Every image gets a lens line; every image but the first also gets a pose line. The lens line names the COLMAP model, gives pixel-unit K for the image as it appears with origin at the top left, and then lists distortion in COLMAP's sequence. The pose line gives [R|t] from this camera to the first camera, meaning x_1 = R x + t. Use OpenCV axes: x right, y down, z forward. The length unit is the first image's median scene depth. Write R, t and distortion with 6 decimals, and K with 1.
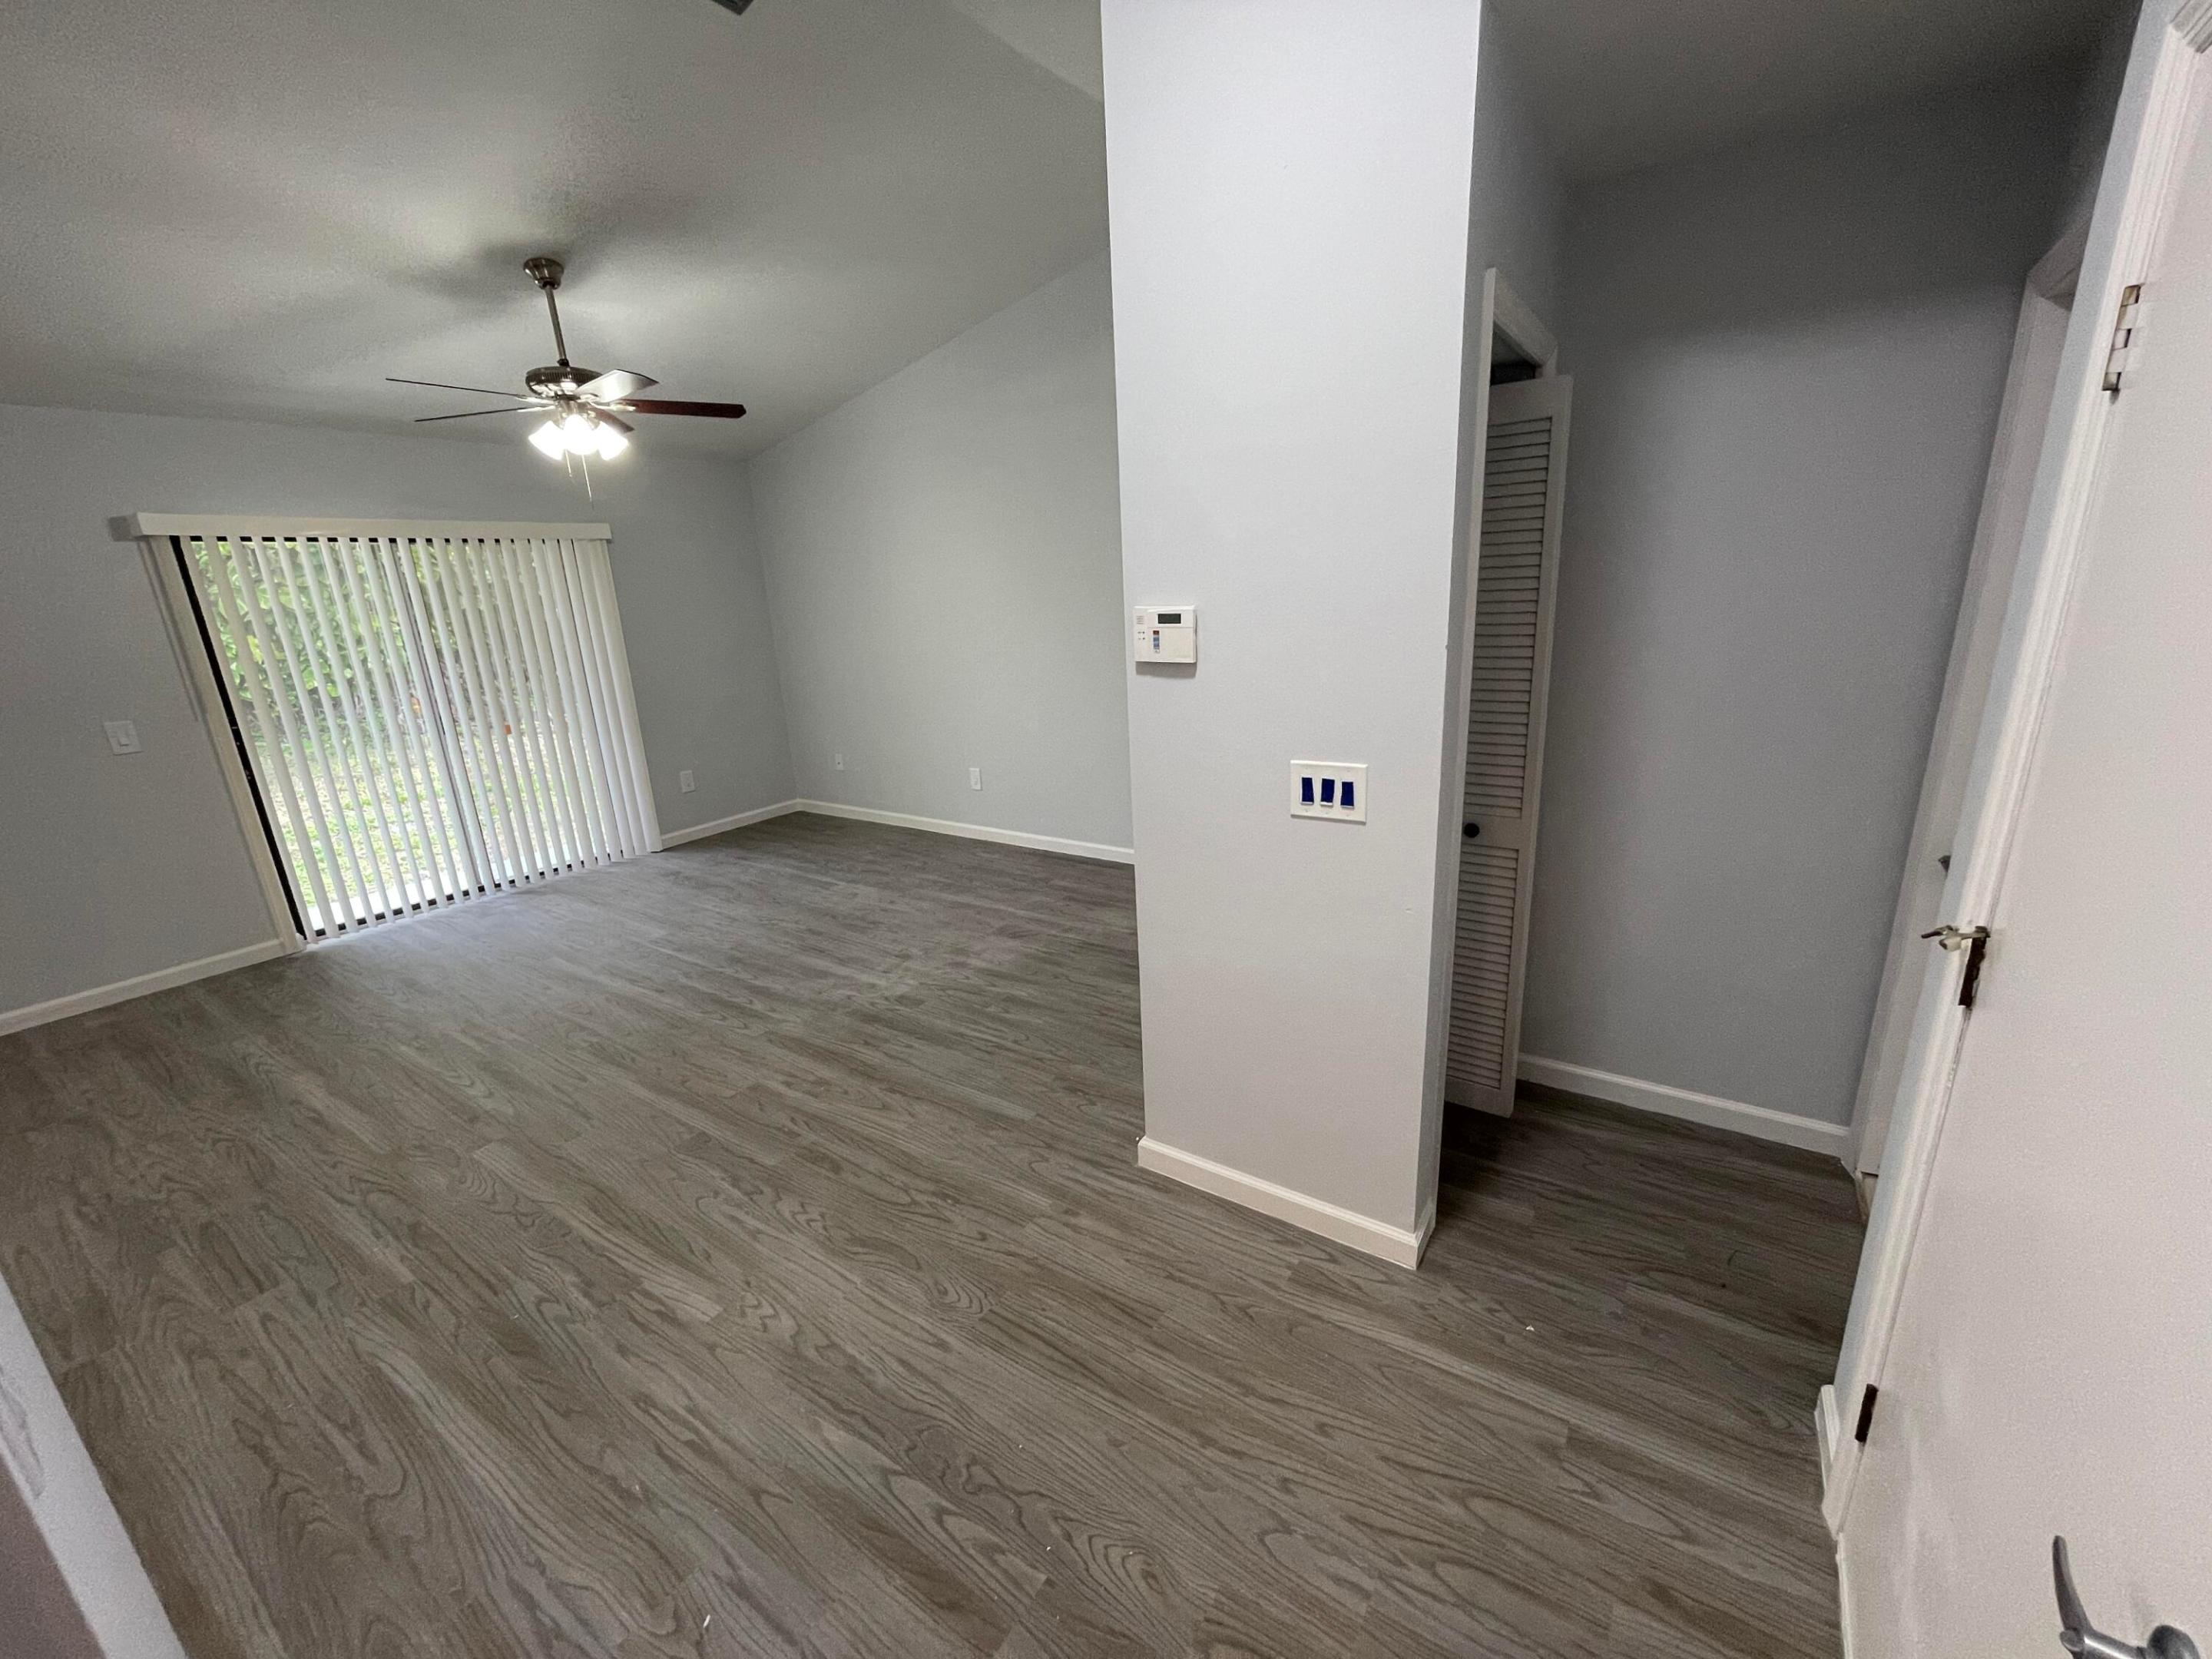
lens RADIAL K [[891.2, 0, 1105.3], [0, 891.2, 835.8], [0, 0, 1]] dist [-0.002976, 0.000551]
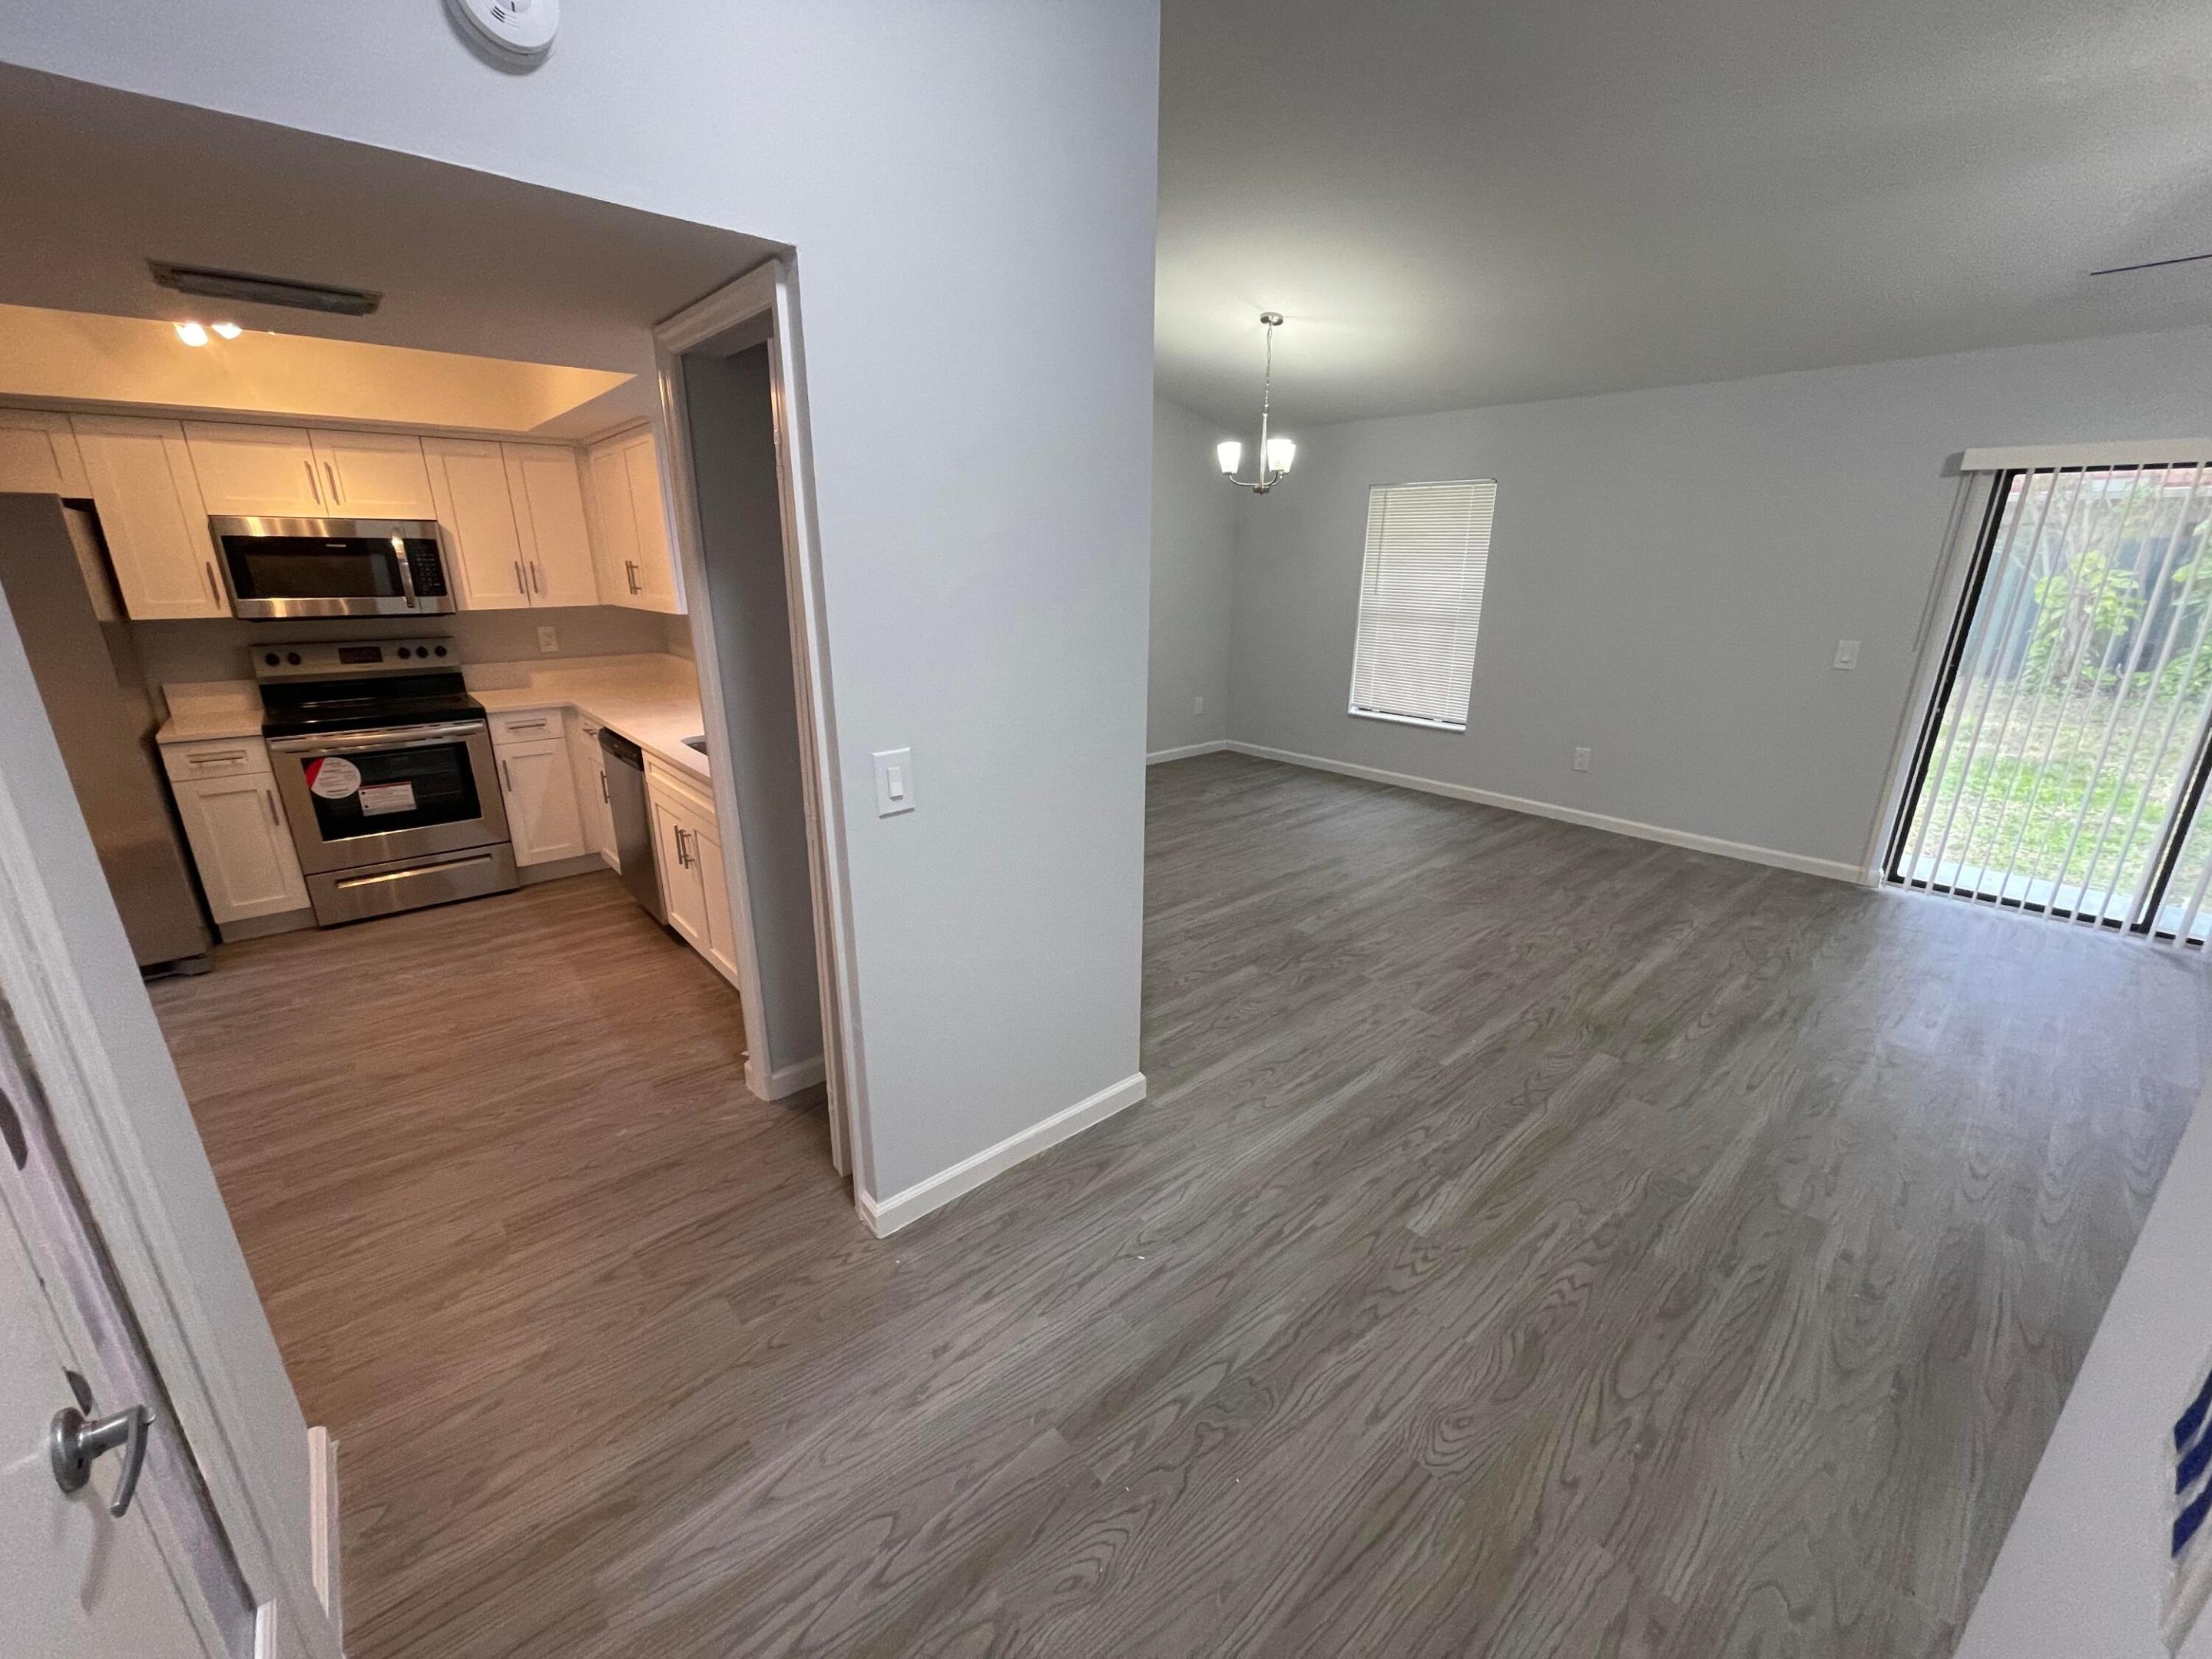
lens RADIAL K [[891.2, 0, 1105.3], [0, 891.2, 835.8], [0, 0, 1]] dist [-0.002976, 0.000551]
pose [[-0.245682, 0.338670, -0.908264, 0.263077], [-0.260903, 0.879302, 0.398444, -0.119574], [0.933579, 0.334859, -0.127669, 0.352217]]
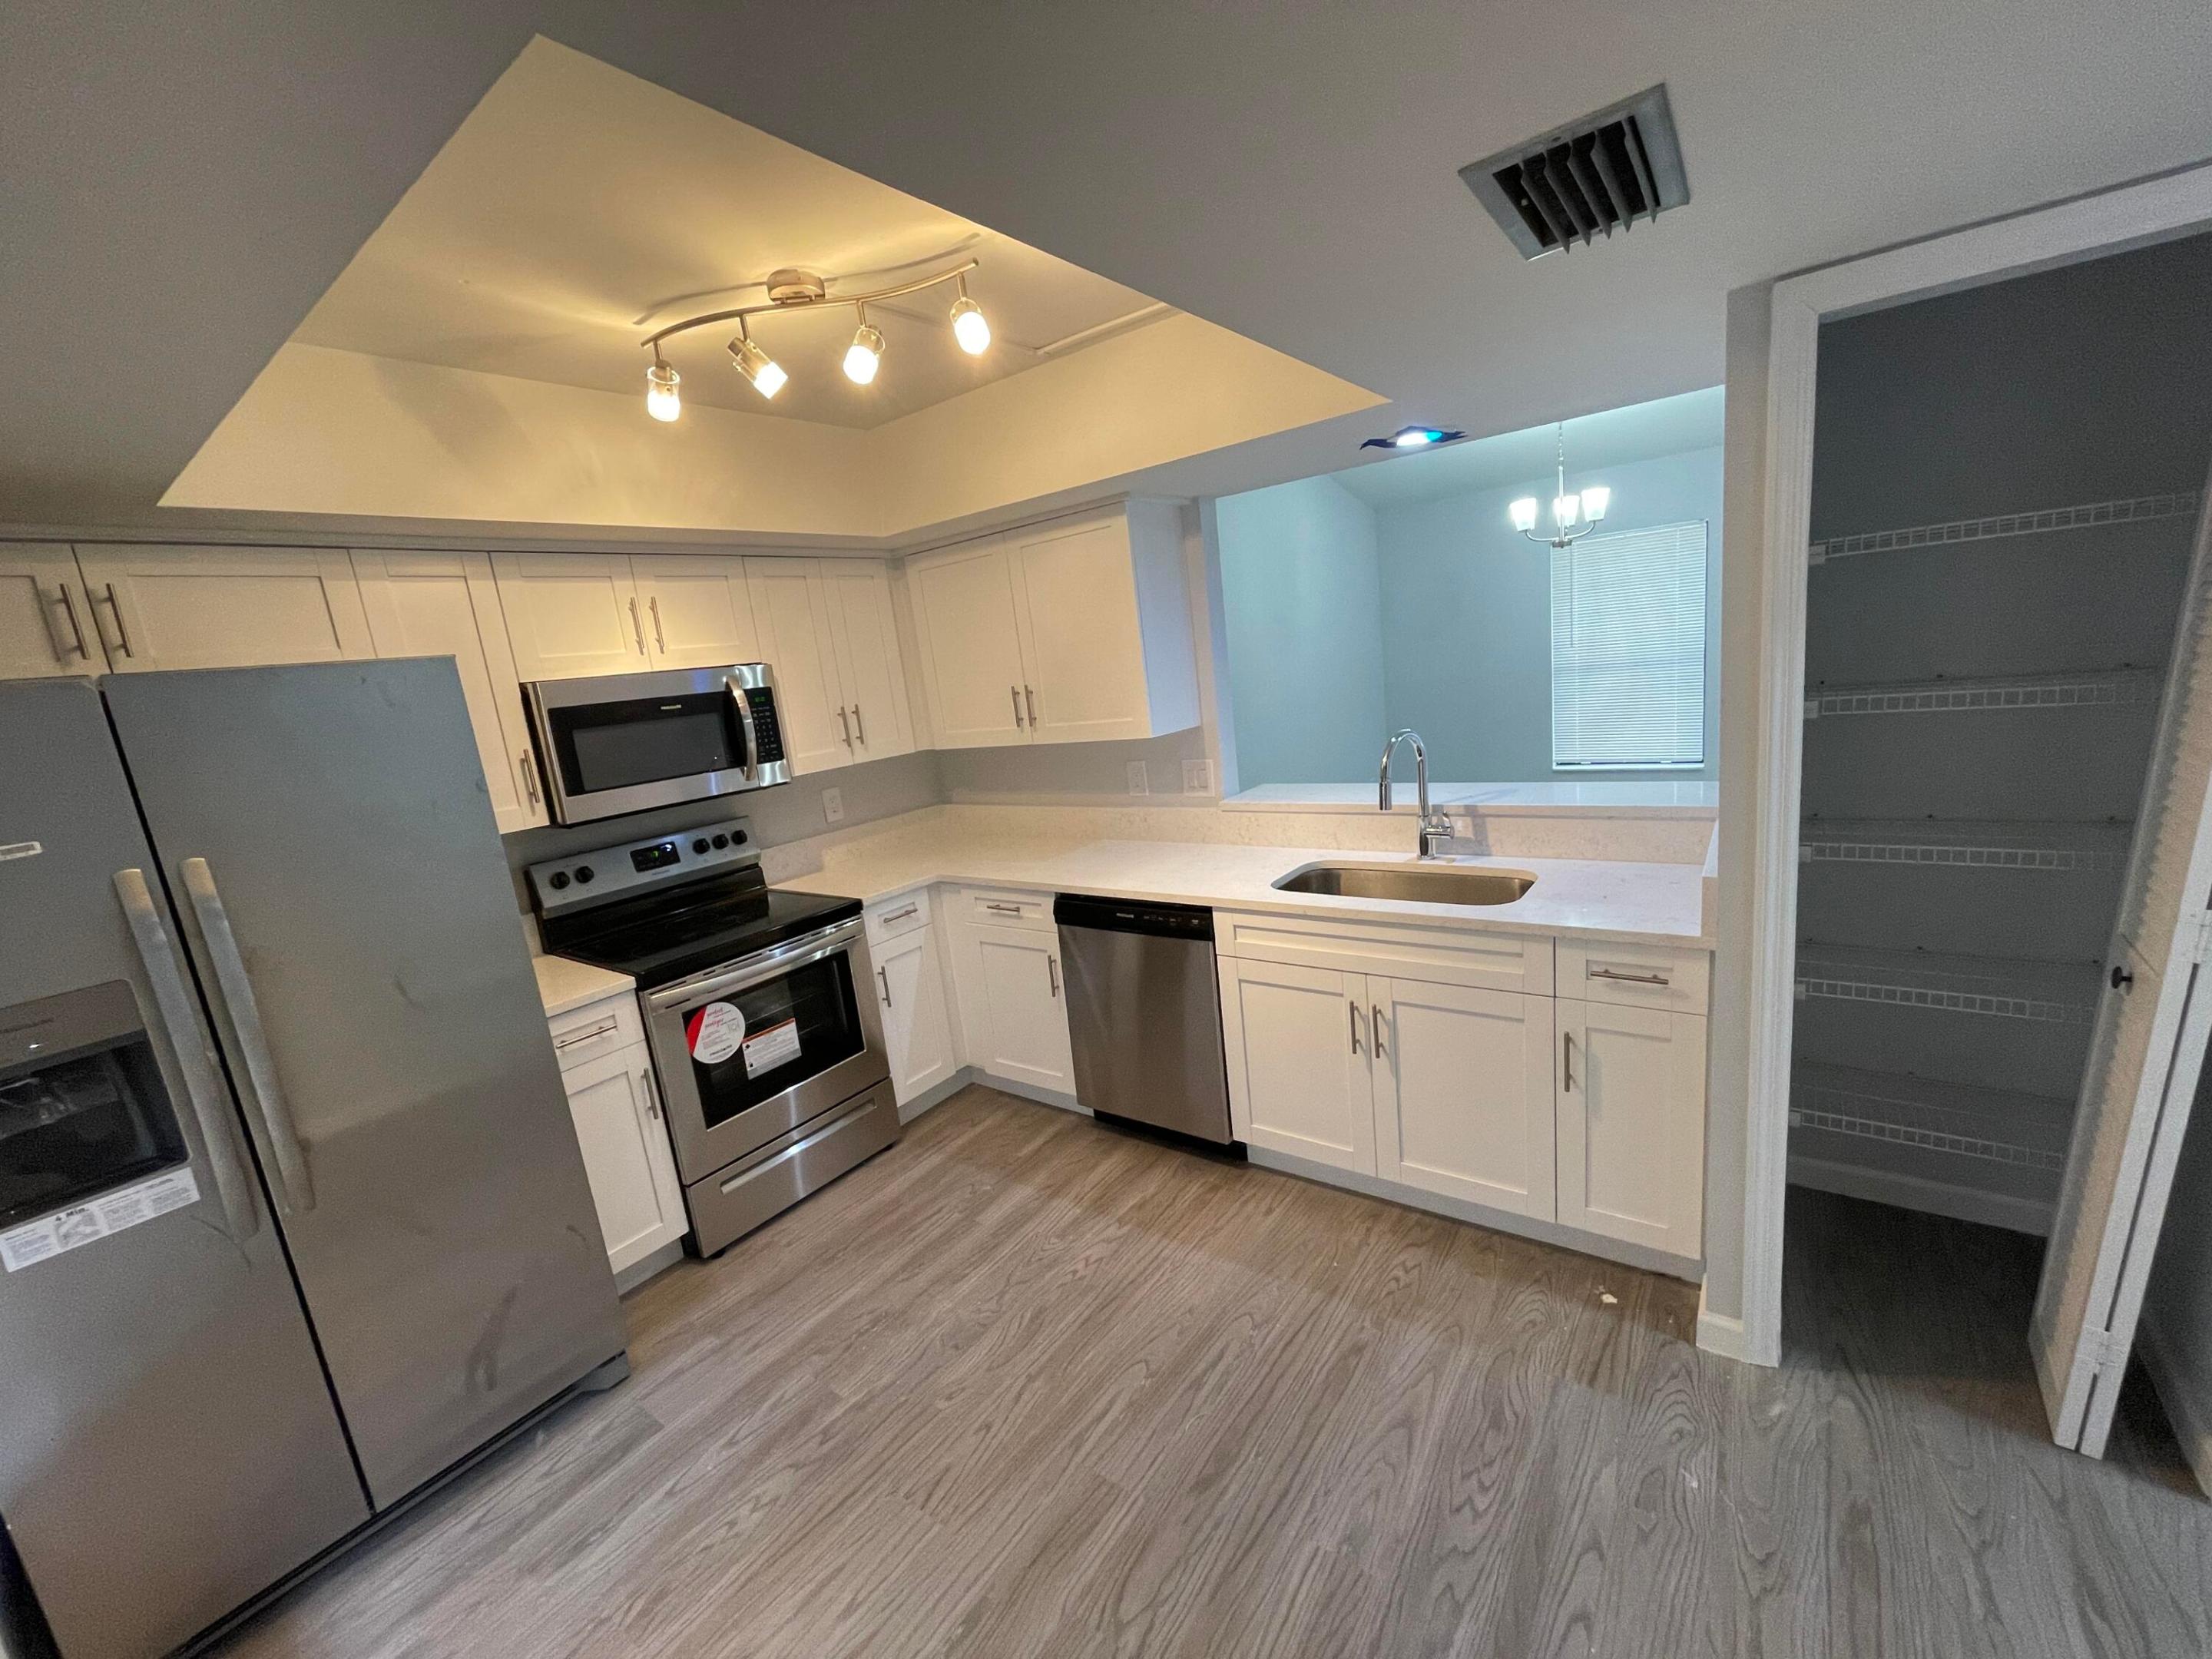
lens RADIAL K [[891.2, 0, 1105.3], [0, 891.2, 835.8], [0, 0, 1]] dist [-0.002976, 0.000551]
pose [[-0.029368, 0.246513, -0.968694, 0.164246], [-0.164923, 0.954635, 0.247935, 0.089561], [0.985869, 0.167041, 0.012620, -0.371065]]
